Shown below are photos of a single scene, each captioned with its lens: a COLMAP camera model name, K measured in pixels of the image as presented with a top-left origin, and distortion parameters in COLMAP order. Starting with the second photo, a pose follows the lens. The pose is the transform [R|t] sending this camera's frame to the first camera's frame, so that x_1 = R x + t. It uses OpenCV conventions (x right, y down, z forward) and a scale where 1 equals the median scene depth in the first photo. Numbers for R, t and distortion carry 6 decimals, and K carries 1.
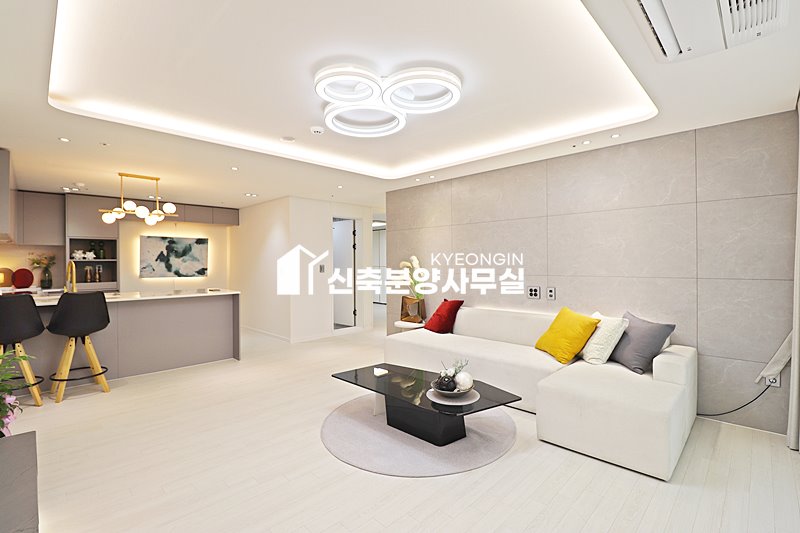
lens RADIAL K [[369.8, 0, 398.5], [0, 369.8, 265.4], [0, 0, 1]] dist [-0.007873, -0.002865]
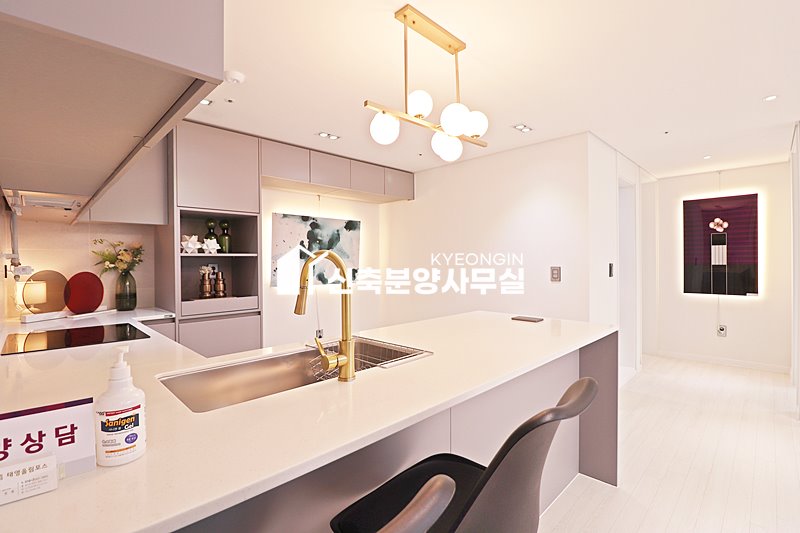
lens RADIAL K [[369.8, 0, 397.6], [0, 369.8, 266.5], [0, 0, 1]] dist [-0.007873, -0.002865]
pose [[0.999949, -0.001345, 0.009983, -0.587468], [0.001298, 0.999988, 0.004720, 0.000035], [-0.009990, -0.004707, 0.999939, 0.486606]]
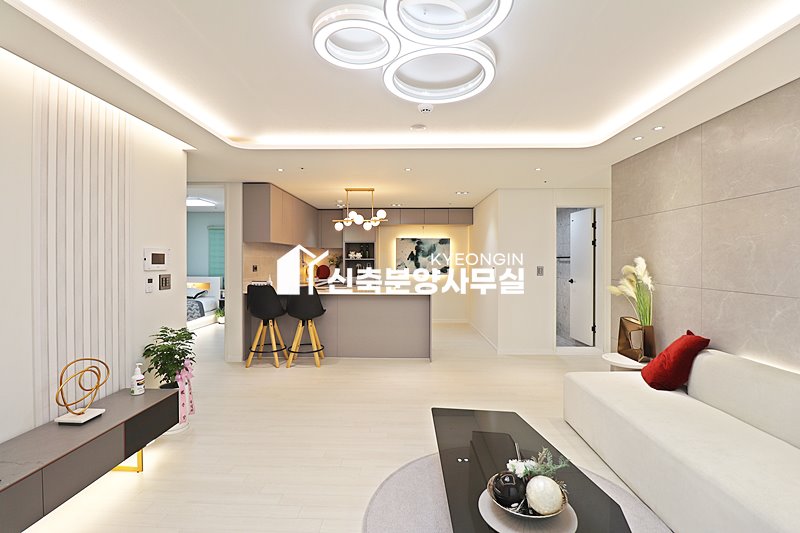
lens RADIAL K [[369.8, 0, 398.5], [0, 369.8, 263.3], [0, 0, 1]] dist [-0.007873, -0.002865]
pose [[0.688661, 0.014924, -0.724930, 0.189602], [-0.011064, 0.999888, 0.010074, -0.014124], [0.724999, 0.001083, 0.688749, 0.213739]]
